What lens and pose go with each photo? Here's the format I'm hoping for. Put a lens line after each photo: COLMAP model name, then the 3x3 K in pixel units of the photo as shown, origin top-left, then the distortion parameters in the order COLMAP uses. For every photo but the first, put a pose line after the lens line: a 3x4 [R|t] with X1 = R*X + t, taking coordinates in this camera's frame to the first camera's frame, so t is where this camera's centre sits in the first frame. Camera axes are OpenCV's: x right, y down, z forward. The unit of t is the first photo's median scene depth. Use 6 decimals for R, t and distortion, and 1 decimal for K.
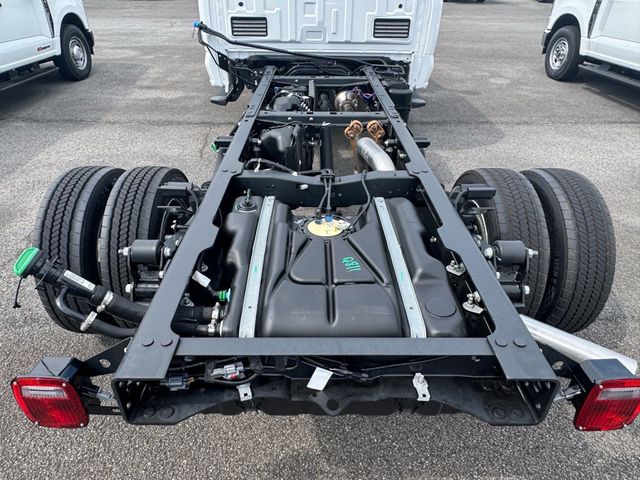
lens RADIAL K [[418.0, 0, 320.0], [0, 418.0, 240.0], [0, 0, 1]] dist [-0.017096, 0.005342]
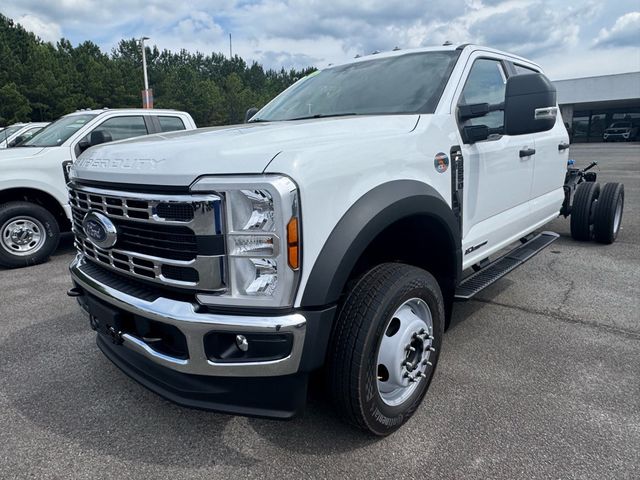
lens RADIAL K [[418.0, 0, 320.0], [0, 418.0, 240.0], [0, 0, 1]] dist [-0.017096, 0.005342]
pose [[-0.698020, -0.164830, 0.696850, -0.617979], [0.427284, 0.685042, 0.590039, -1.288537], [-0.574627, 0.709612, -0.407743, 1.973208]]
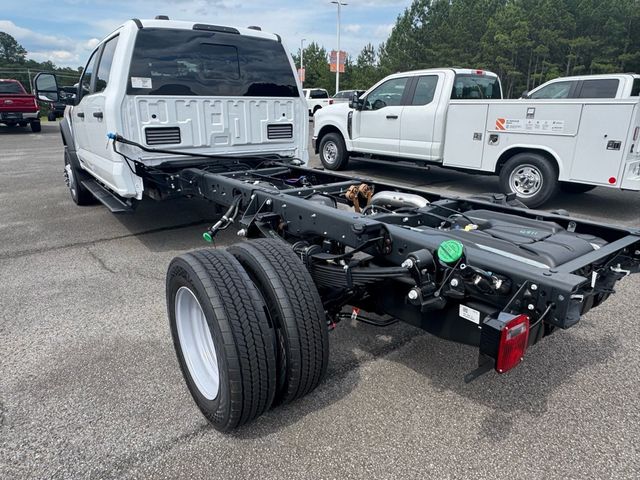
lens RADIAL K [[418.0, 0, 320.0], [0, 418.0, 240.0], [0, 0, 1]] dist [-0.017096, 0.005342]
pose [[0.815033, -0.185491, 0.548921, -0.465653], [0.321262, 0.933083, -0.161701, 0.030476], [-0.482195, 0.308139, 0.820085, 0.025714]]
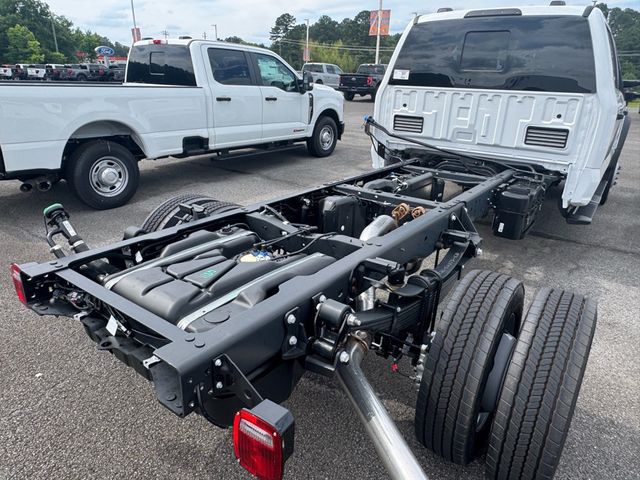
lens RADIAL K [[418.0, 0, 320.0], [0, 418.0, 240.0], [0, 0, 1]] dist [-0.017096, 0.005342]
pose [[0.808522, 0.225755, -0.543439, 0.320145], [-0.339023, 0.933525, -0.116591, -0.001851], [0.480993, 0.278505, 0.831312, 0.025020]]
